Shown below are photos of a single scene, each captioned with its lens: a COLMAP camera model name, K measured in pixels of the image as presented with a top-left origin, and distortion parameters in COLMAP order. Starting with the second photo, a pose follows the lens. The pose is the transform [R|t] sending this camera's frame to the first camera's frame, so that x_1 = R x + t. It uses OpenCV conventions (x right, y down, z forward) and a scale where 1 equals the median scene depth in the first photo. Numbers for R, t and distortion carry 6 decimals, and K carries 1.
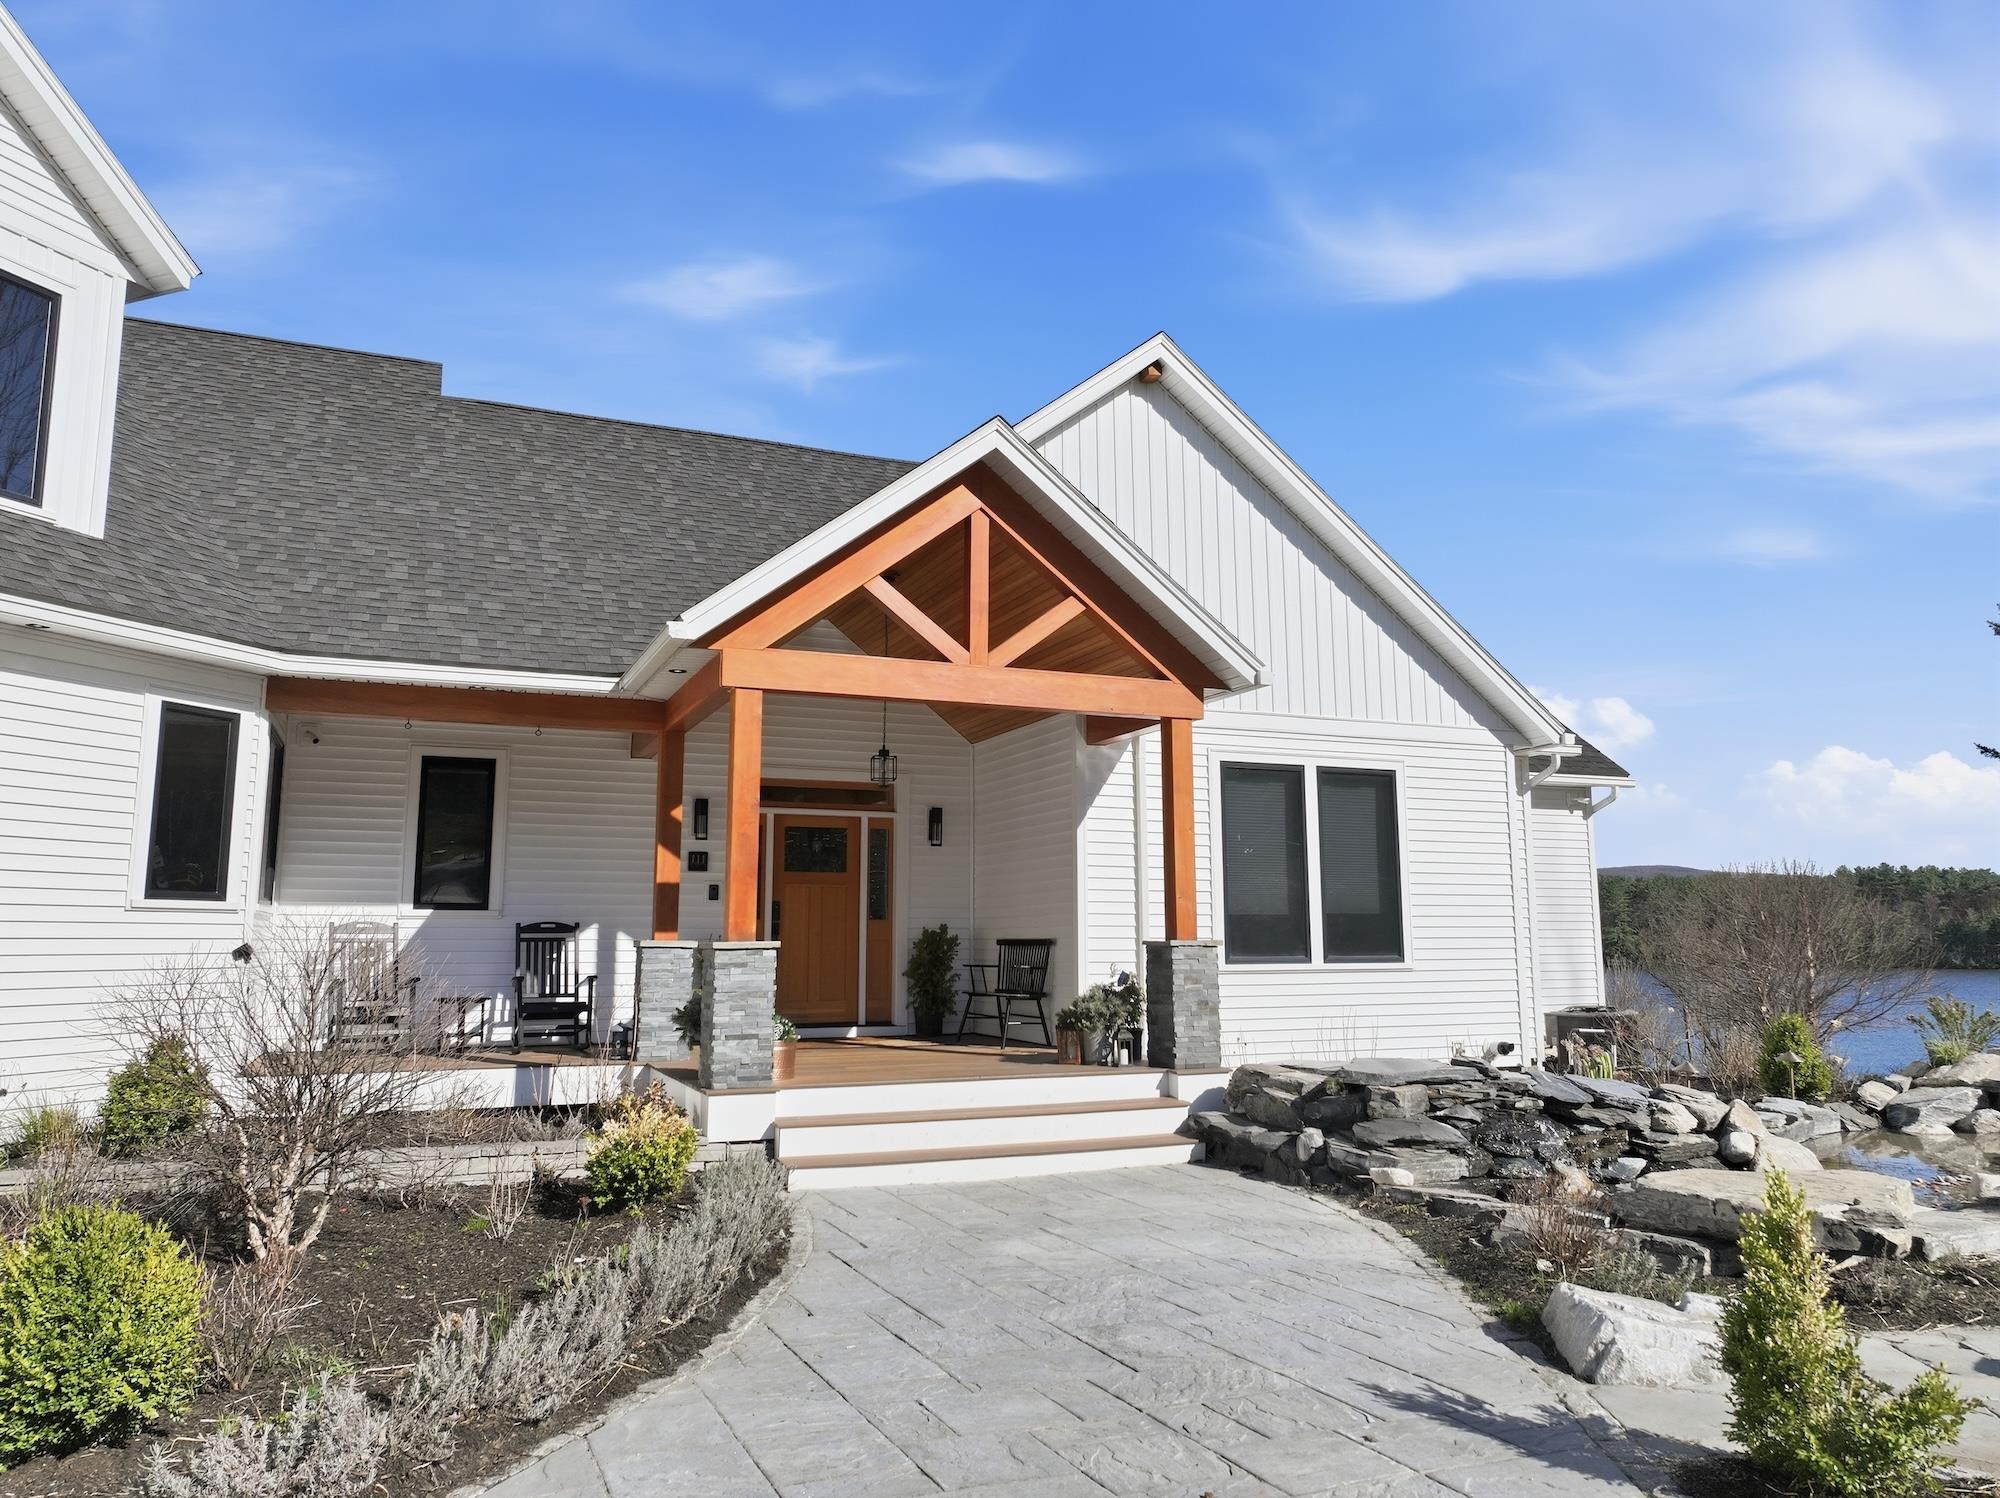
lens RADIAL K [[1398.8, 0, 1003.8], [0, 1398.8, 736.7], [0, 0, 1]] dist [0.002523, 0.005285]
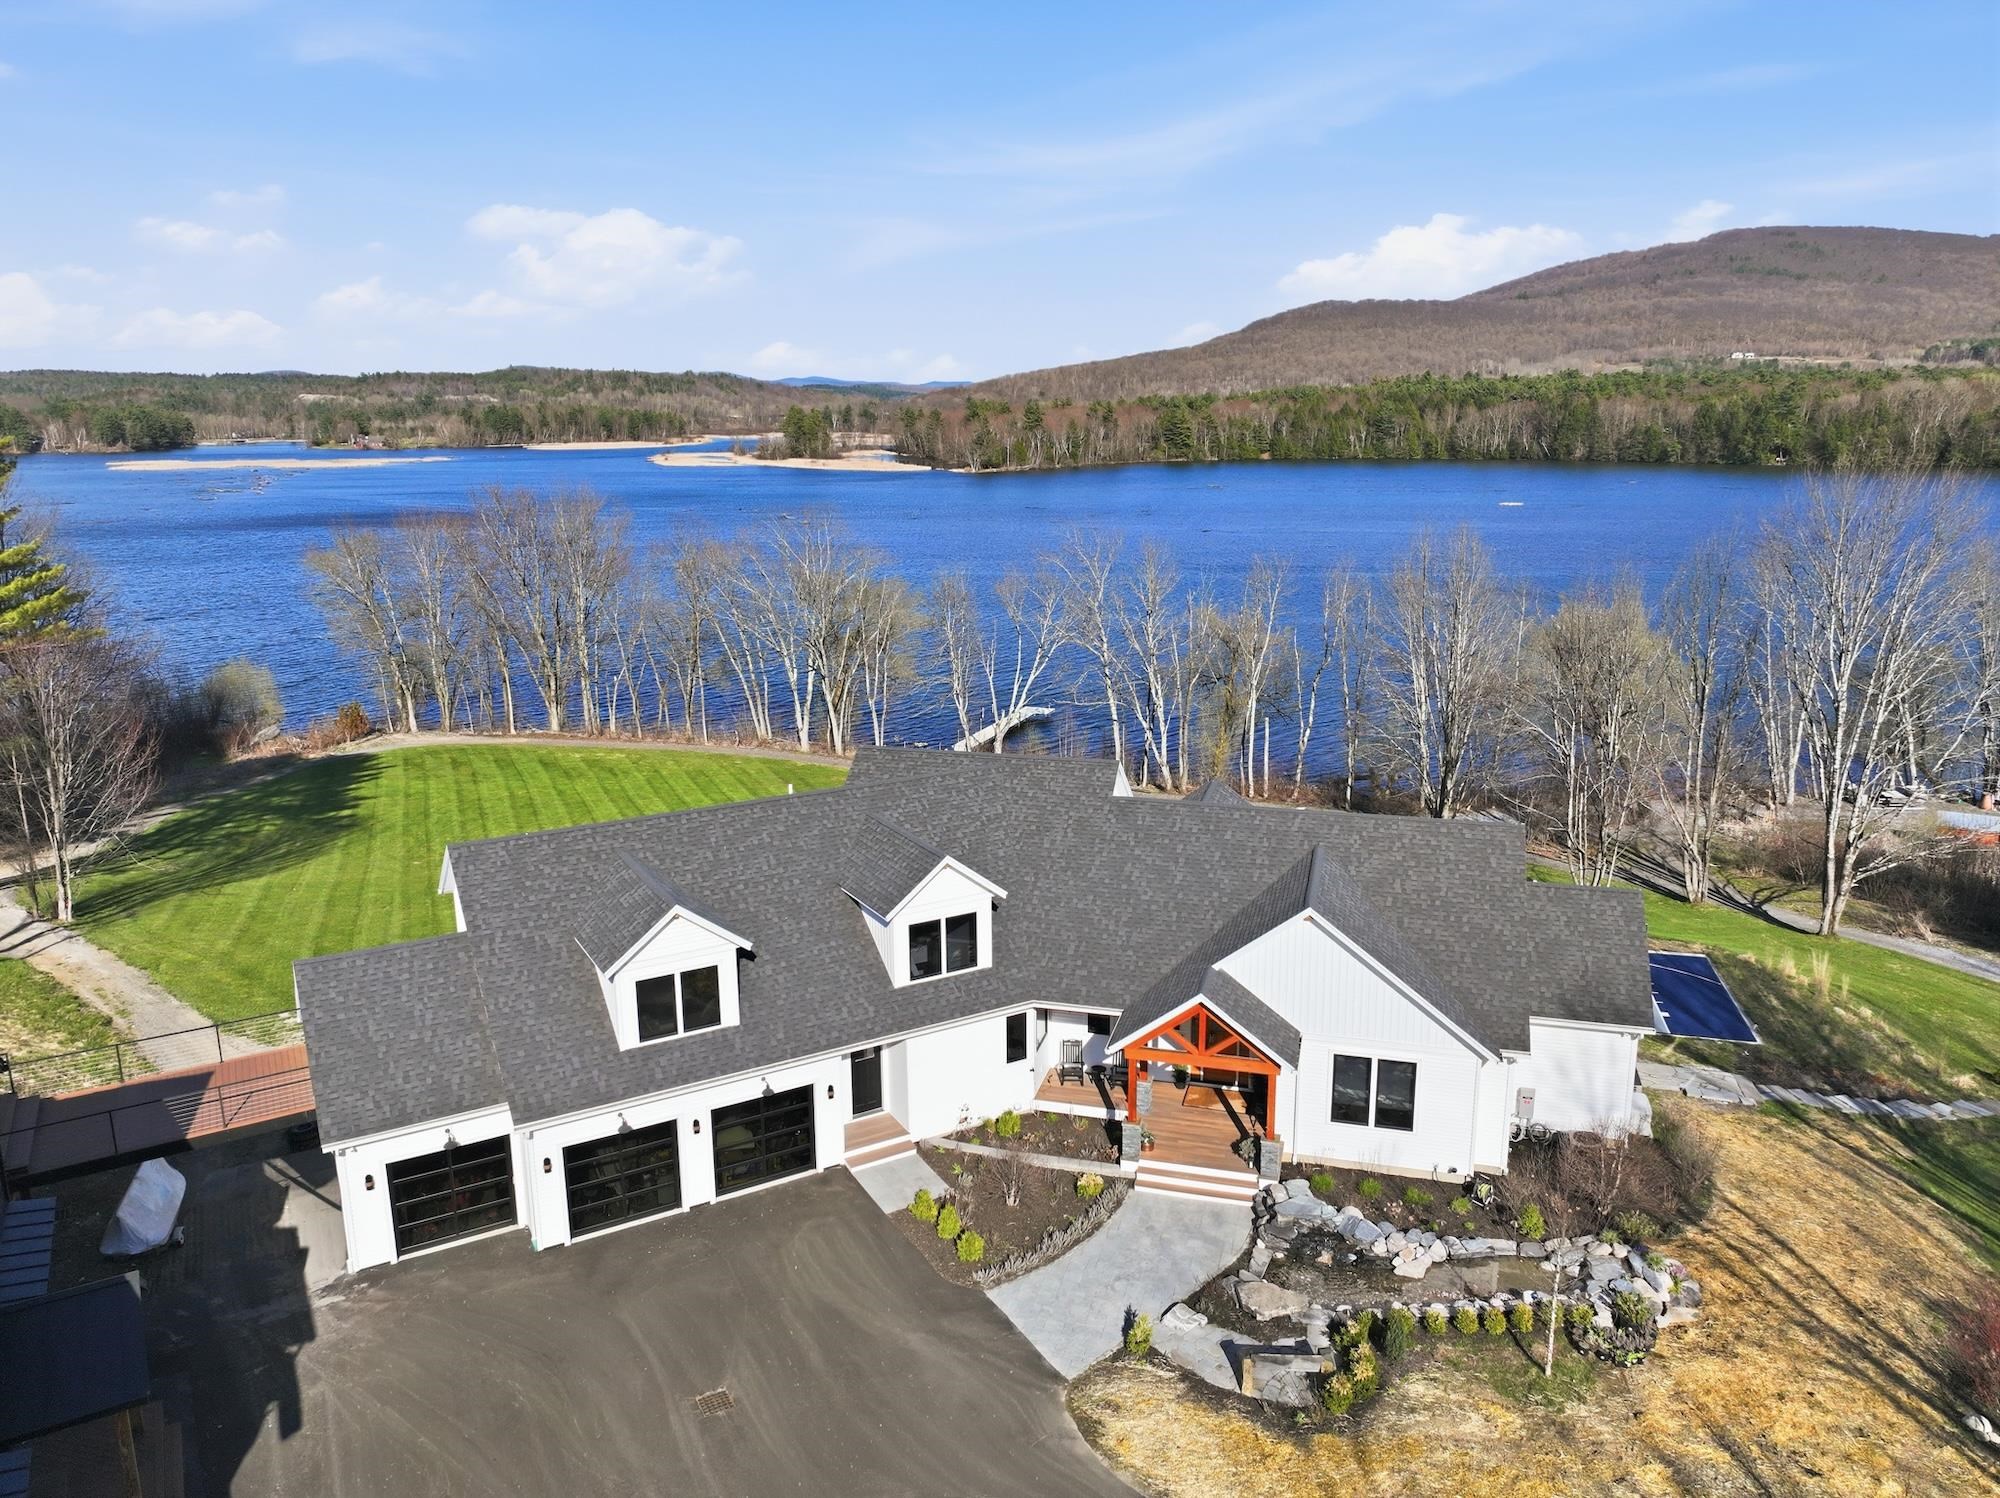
lens RADIAL K [[1398.8, 0, 1003.8], [0, 1398.8, 736.7], [0, 0, 1]] dist [0.002523, 0.005285]
pose [[0.796090, 0.146345, -0.587216, 1.159851], [0.088136, 0.931939, 0.351742, -1.584296], [0.598725, -0.331773, 0.729009, -1.170364]]
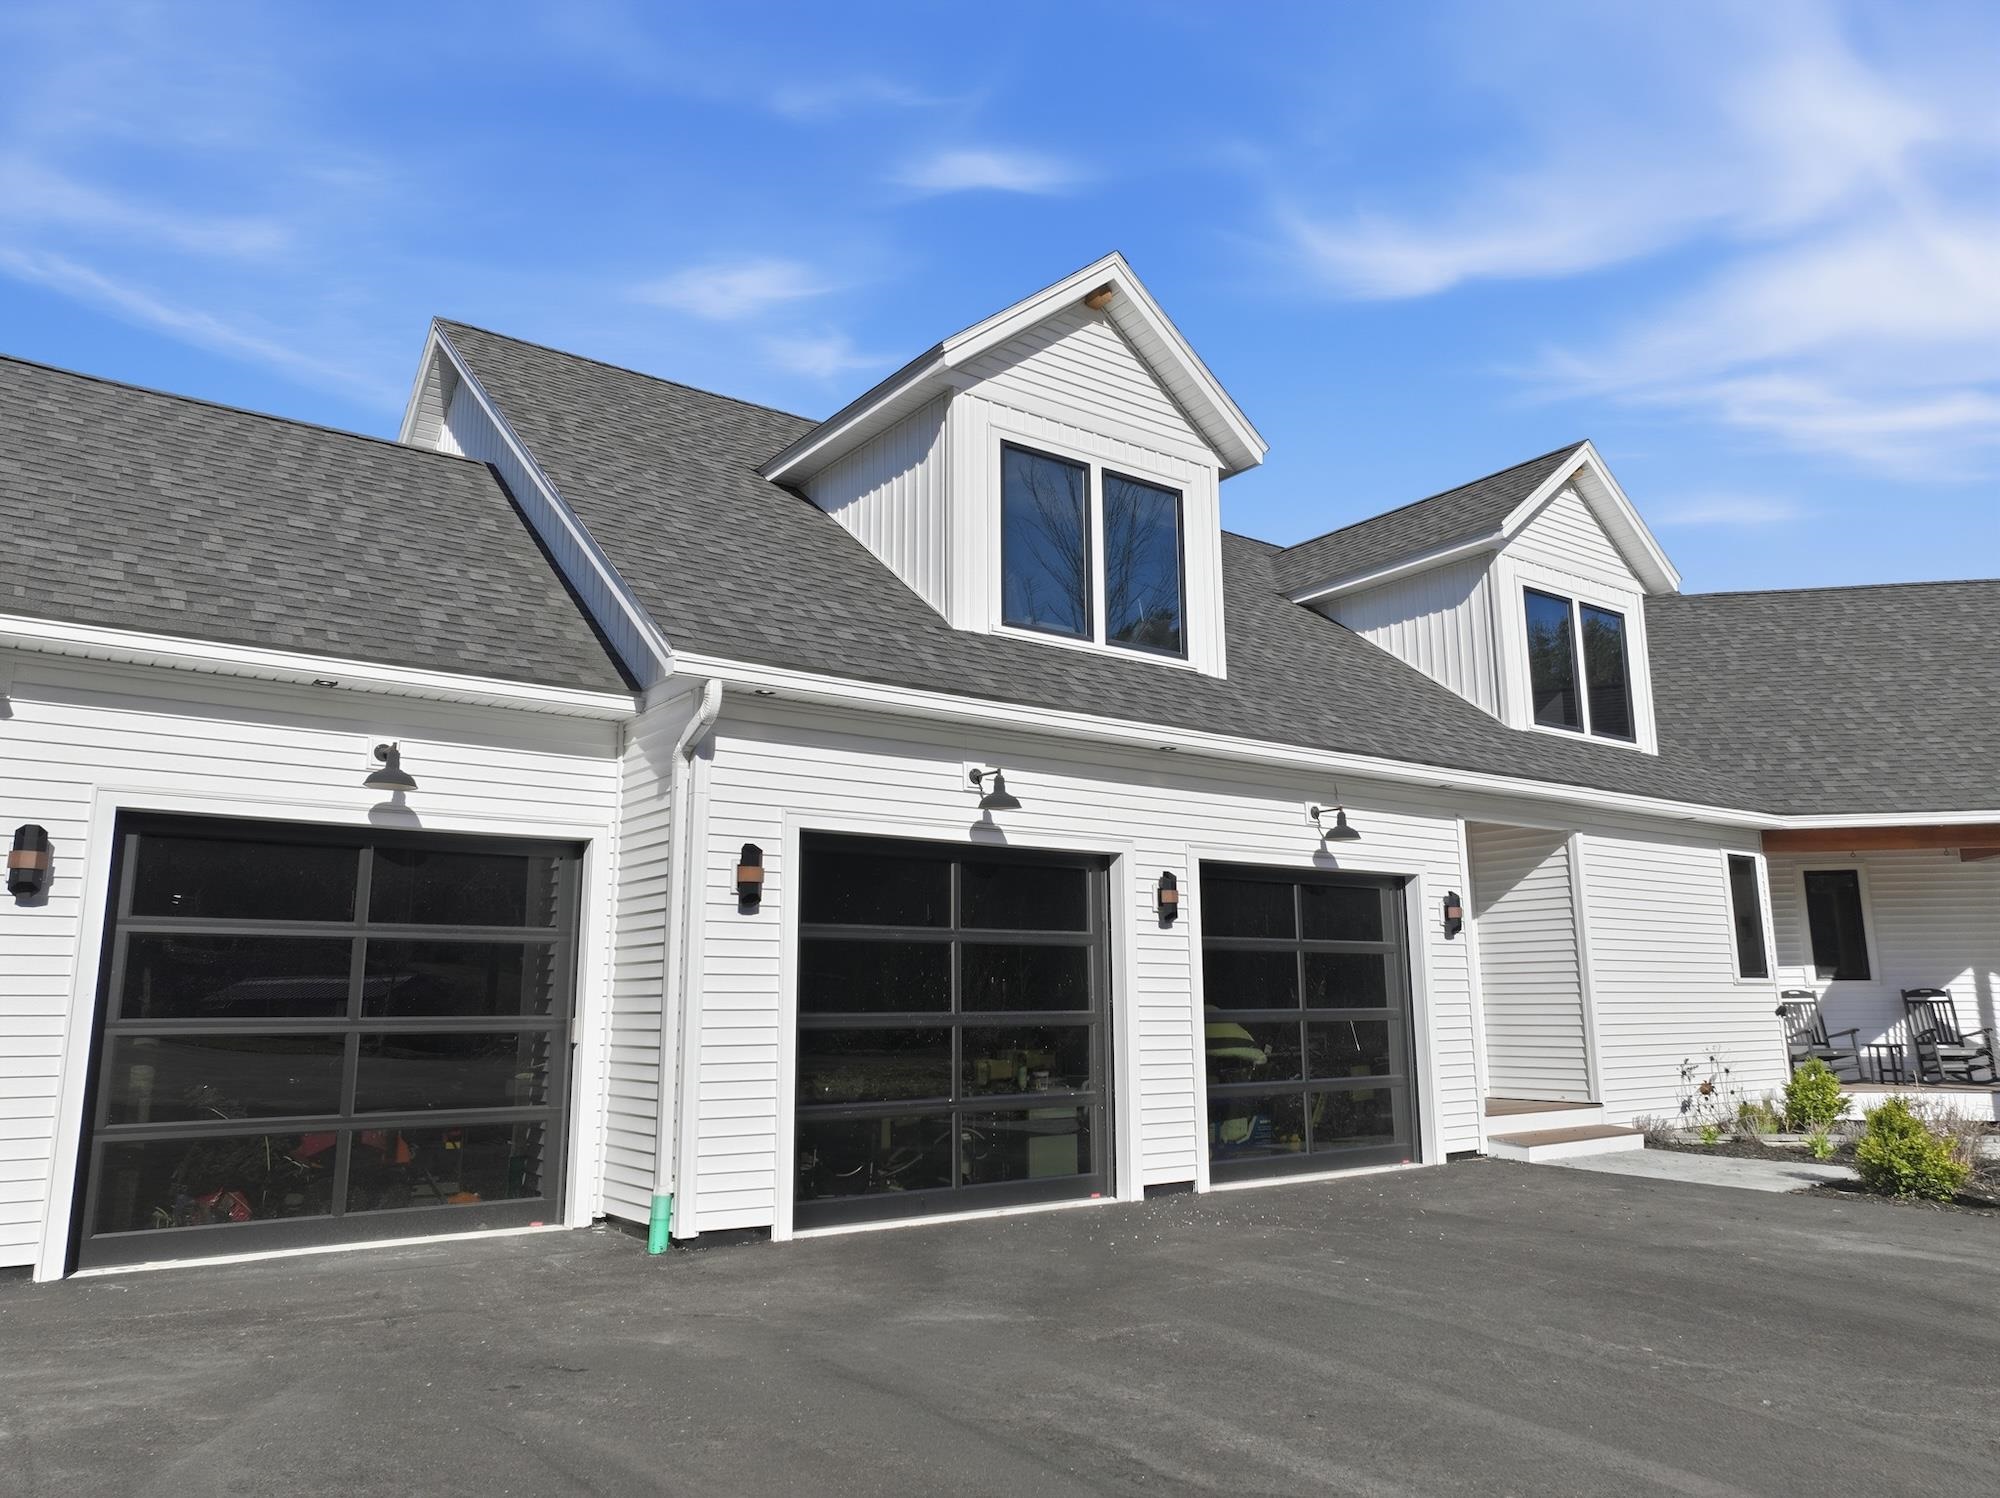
lens RADIAL K [[1398.8, 0, 1003.8], [0, 1398.8, 736.7], [0, 0, 1]] dist [0.002523, 0.005285]
pose [[0.863431, -0.081166, -0.497895, -0.390553], [0.063265, 0.996602, -0.052752, -0.094281], [0.500485, 0.014049, 0.865631, -0.615948]]
